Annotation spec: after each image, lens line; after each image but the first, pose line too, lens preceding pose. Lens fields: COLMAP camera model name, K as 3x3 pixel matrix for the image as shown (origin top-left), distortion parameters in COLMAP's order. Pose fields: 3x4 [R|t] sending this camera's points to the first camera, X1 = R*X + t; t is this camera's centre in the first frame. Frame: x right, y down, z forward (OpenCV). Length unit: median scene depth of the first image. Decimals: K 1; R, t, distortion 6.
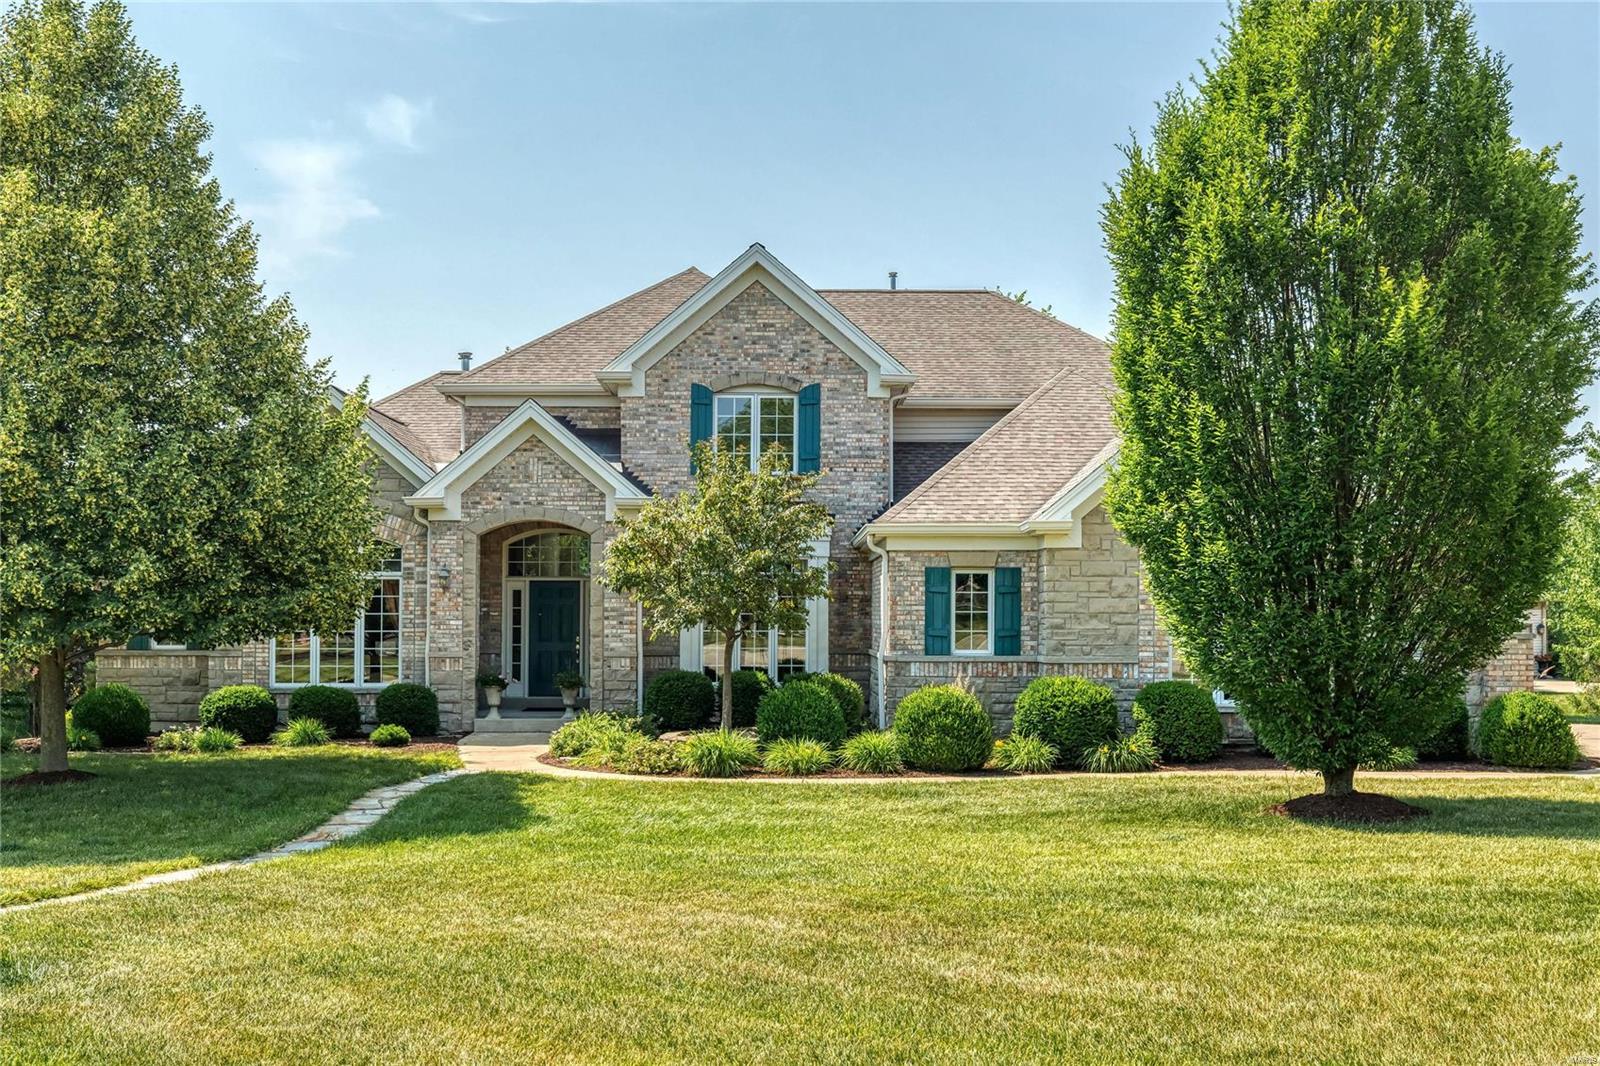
lens RADIAL K [[1638.8, 0, 796.4], [0, 1638.8, 548.9], [0, 0, 1]] dist [-0.001948, 0.000000]
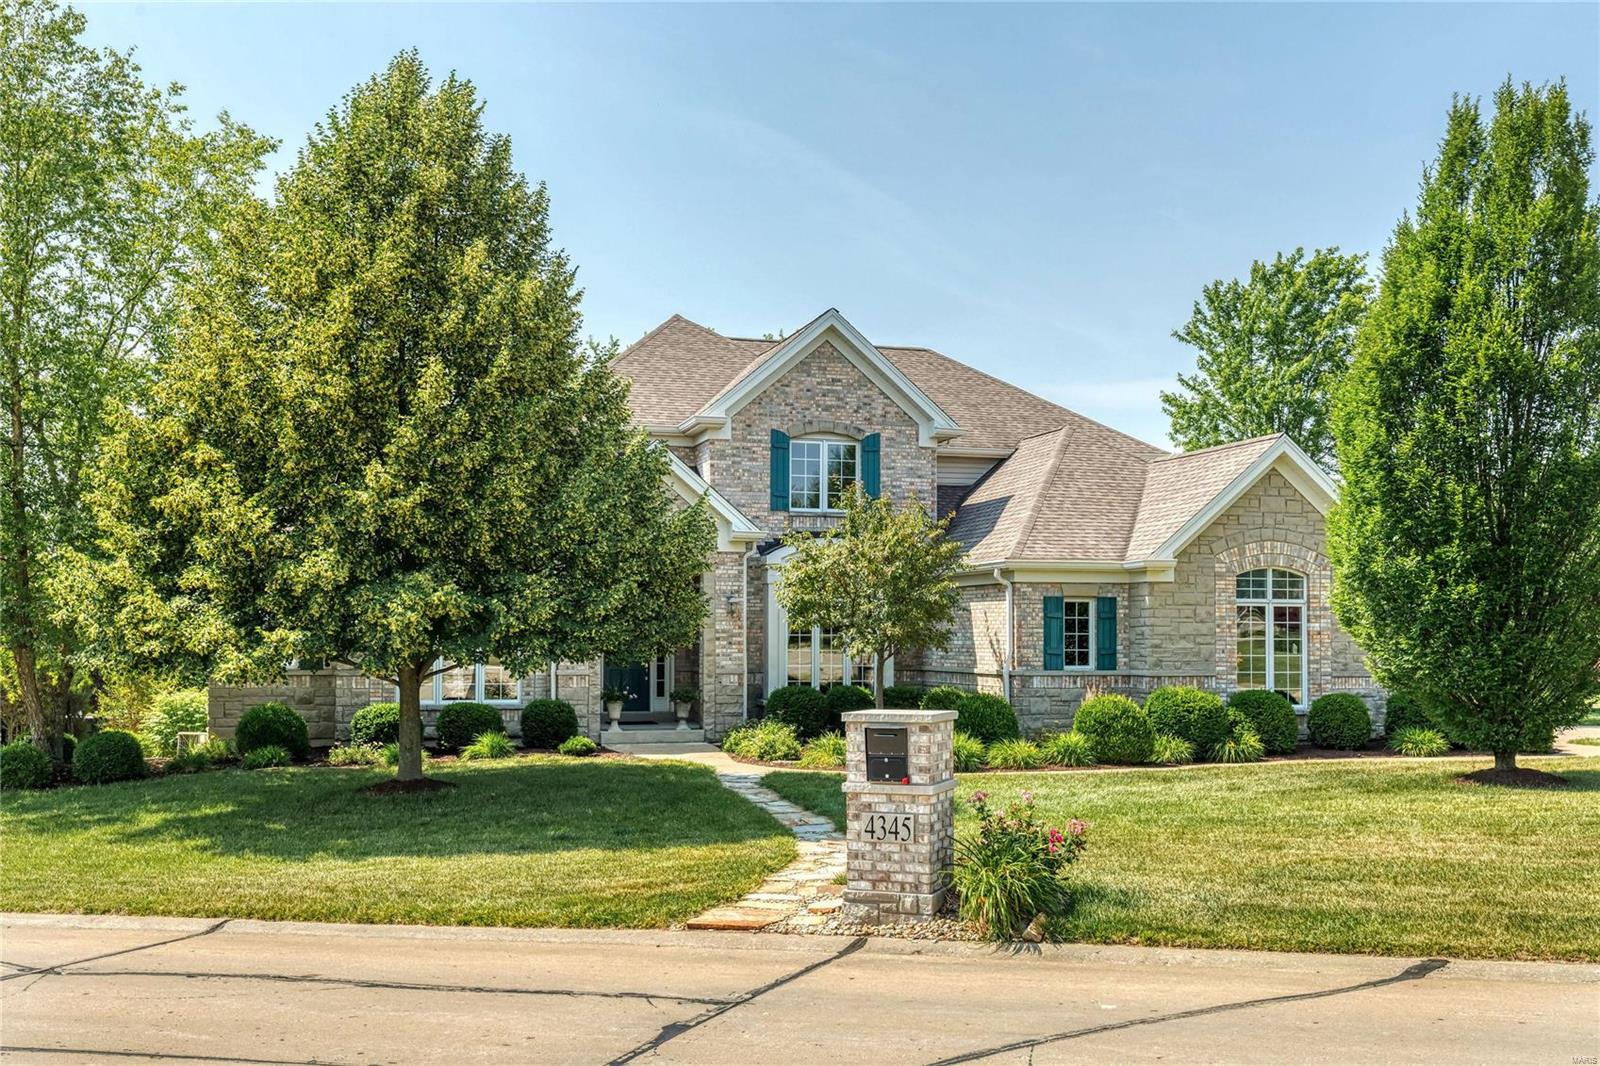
lens RADIAL K [[1659.9, 0, 805.9], [0, 1659.9, 529.8], [0, 0, 1]] dist [0.009647, 0.000000]
pose [[0.960165, 0.018289, 0.278835, -0.412159], [-0.012129, 0.999643, -0.023802, -0.006267], [-0.279171, 0.019471, 0.960044, -0.110658]]
